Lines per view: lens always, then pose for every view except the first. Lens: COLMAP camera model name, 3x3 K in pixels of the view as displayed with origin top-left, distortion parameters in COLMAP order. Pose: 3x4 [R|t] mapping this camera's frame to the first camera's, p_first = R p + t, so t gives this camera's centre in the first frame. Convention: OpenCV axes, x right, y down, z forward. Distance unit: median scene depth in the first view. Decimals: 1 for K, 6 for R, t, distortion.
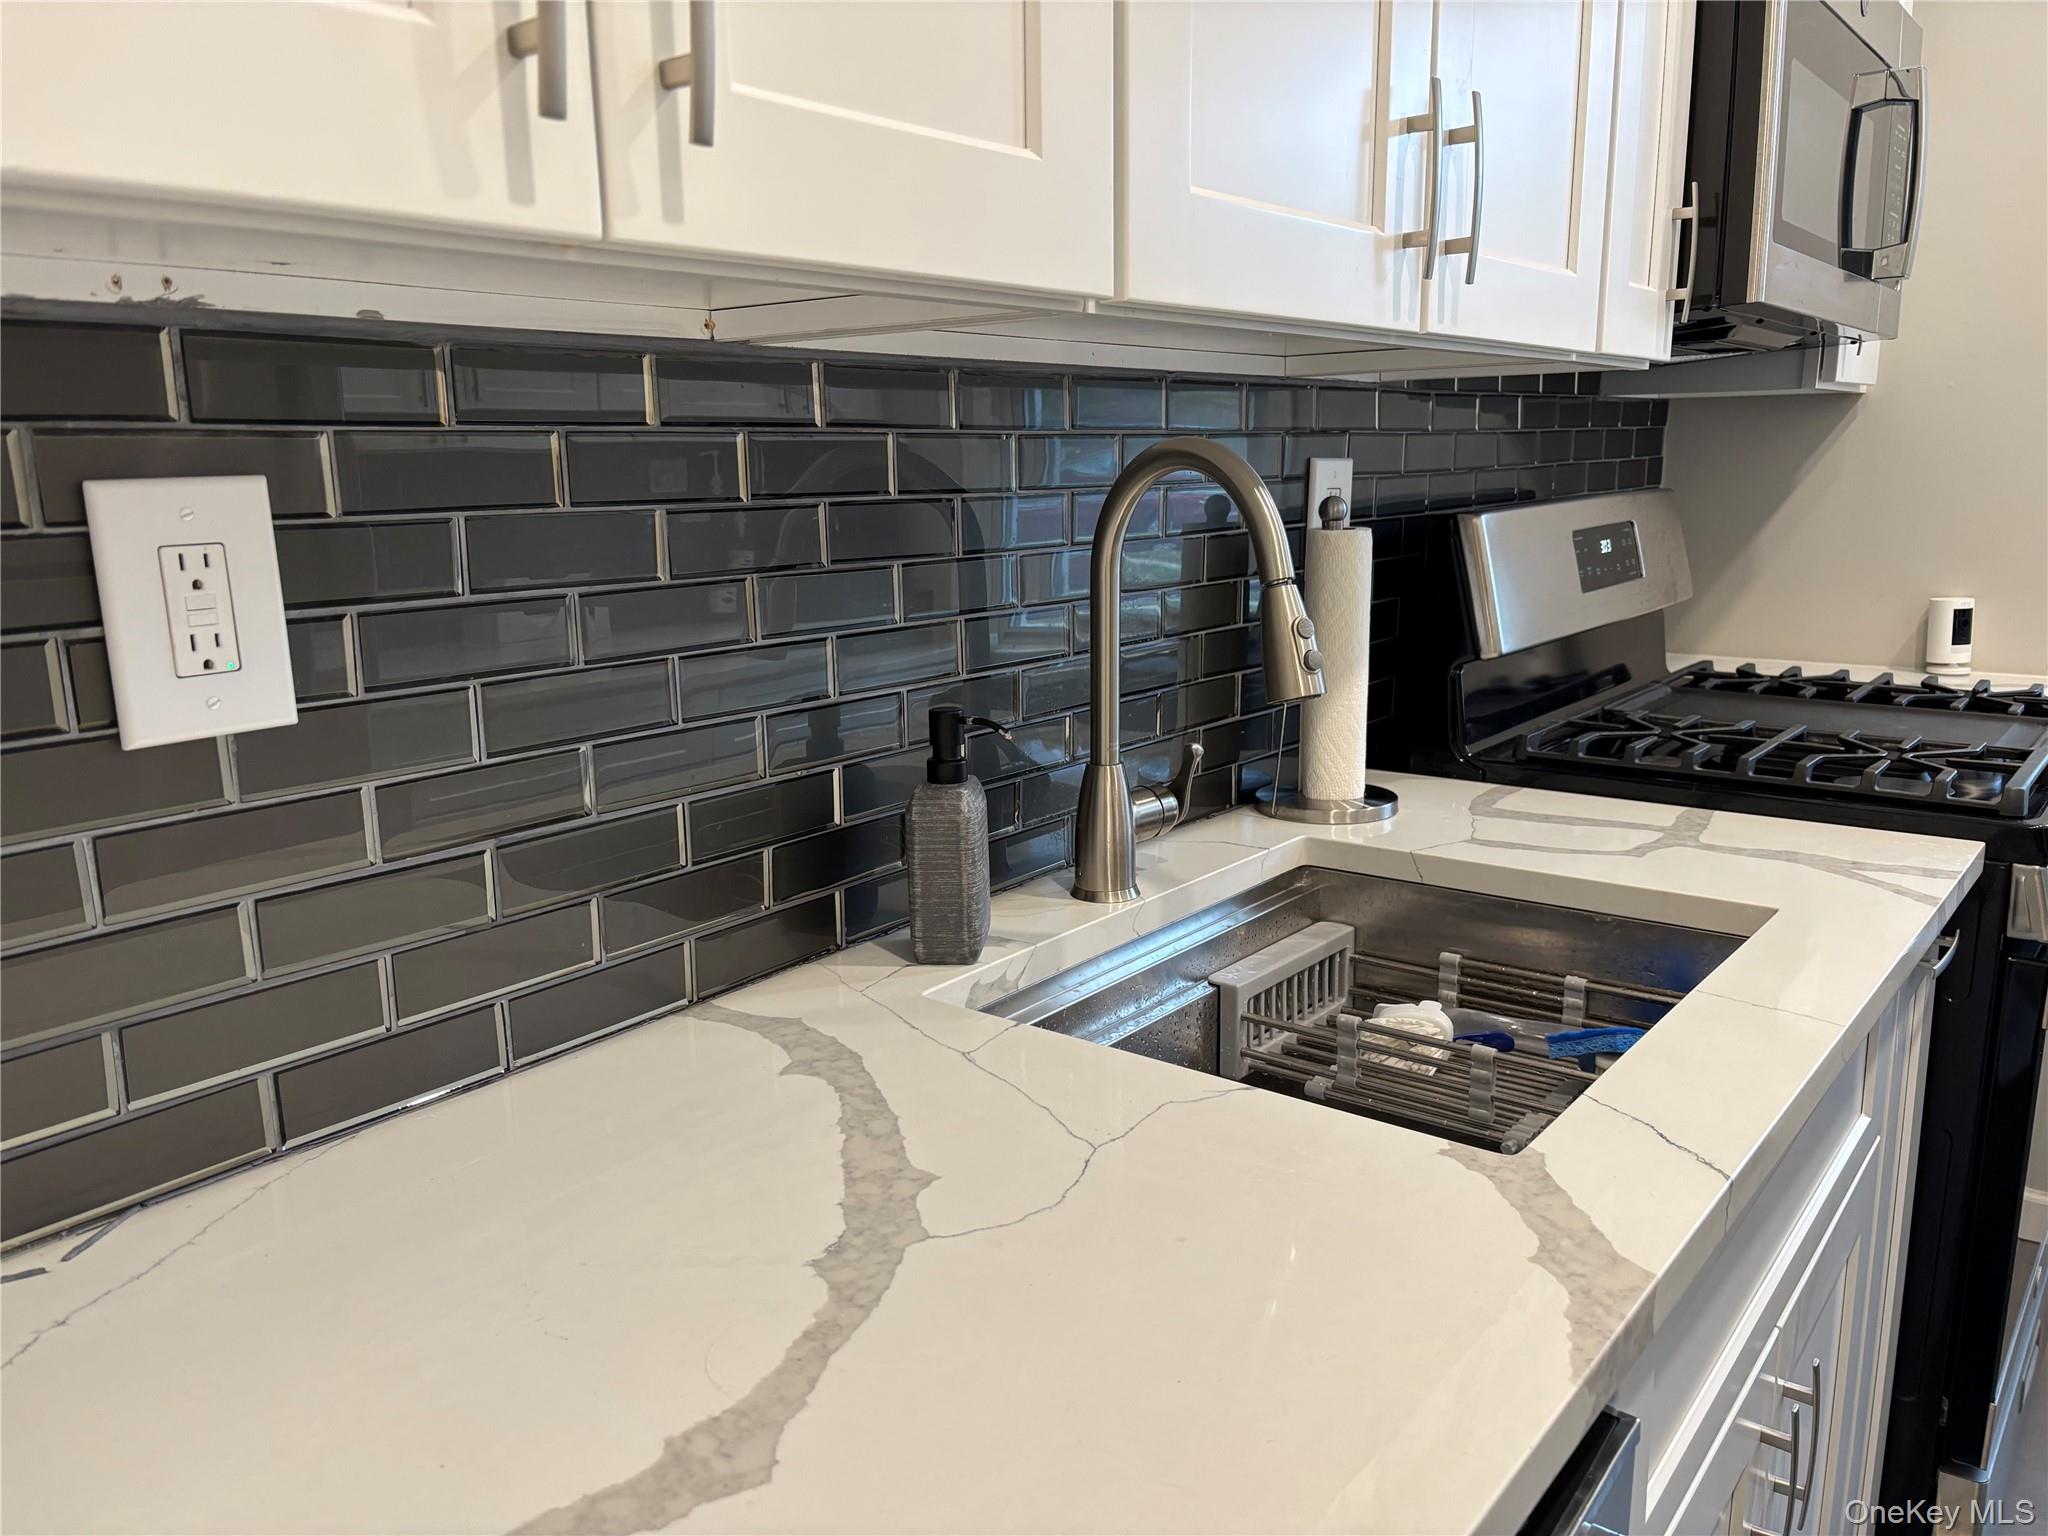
lens RADIAL K [[1548.3, 0, 1010.0], [0, 1548.3, 825.0], [0, 0, 1]] dist [0.045241, -0.062248]
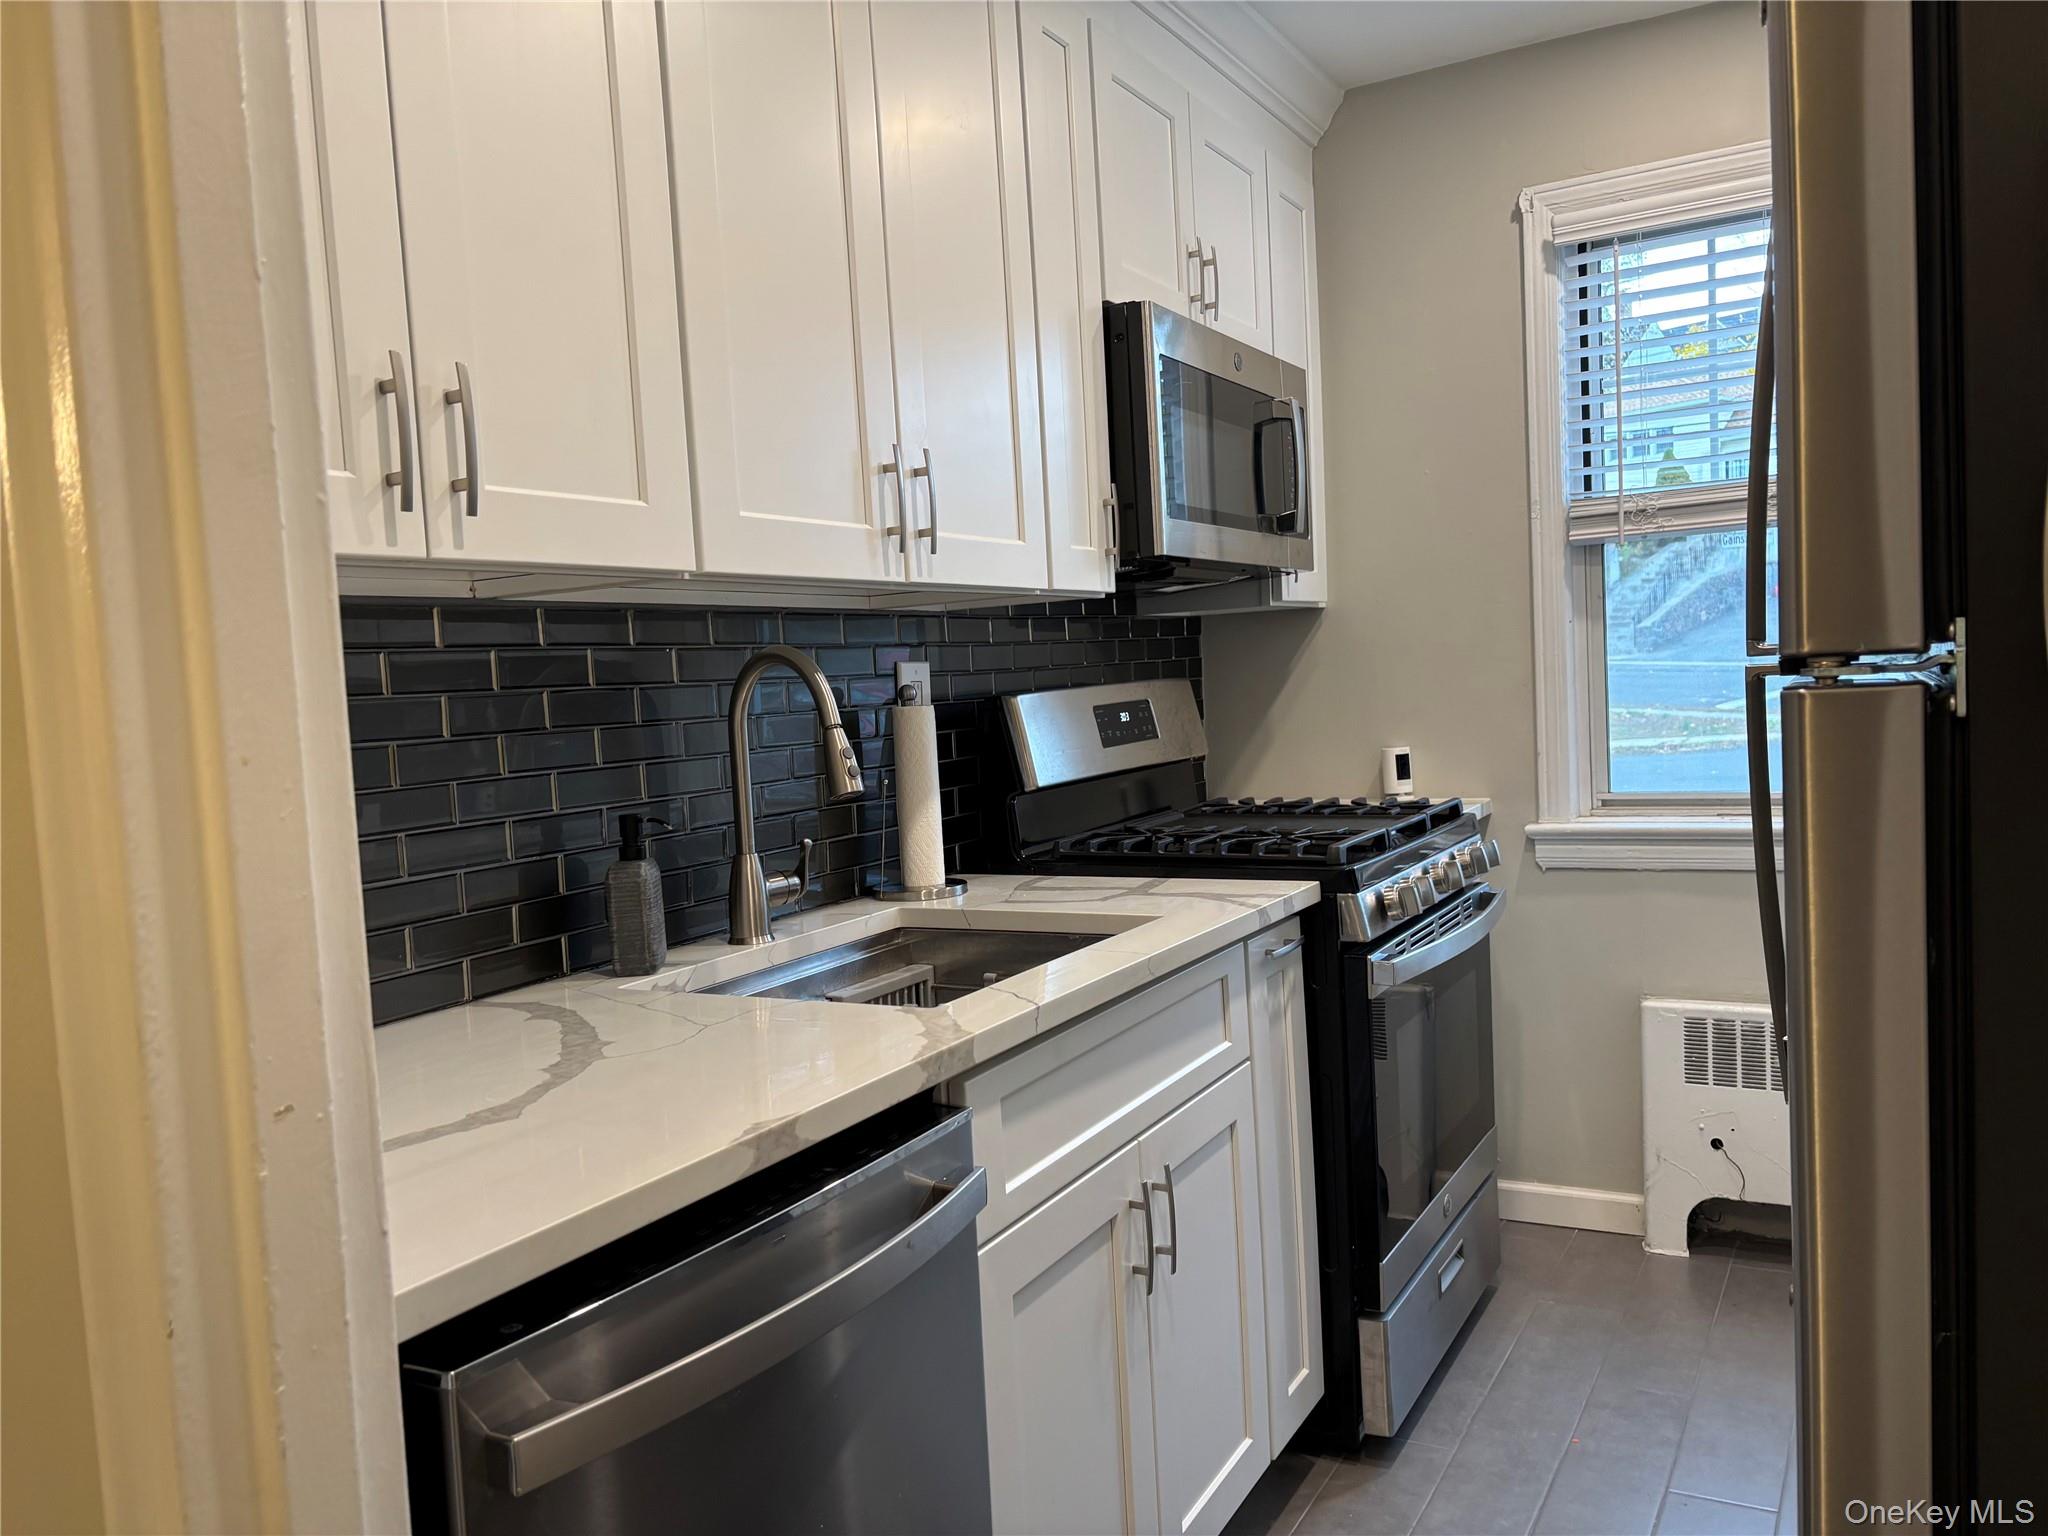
lens RADIAL K [[1548.3, 0, 1018.3], [0, 1548.3, 789.2], [0, 0, 1]] dist [0.045241, -0.062248]
pose [[0.986636, -0.050955, 0.154768, 0.106794], [0.076193, 0.983878, -0.161801, 0.188740], [-0.144029, 0.171431, 0.974611, -0.623781]]
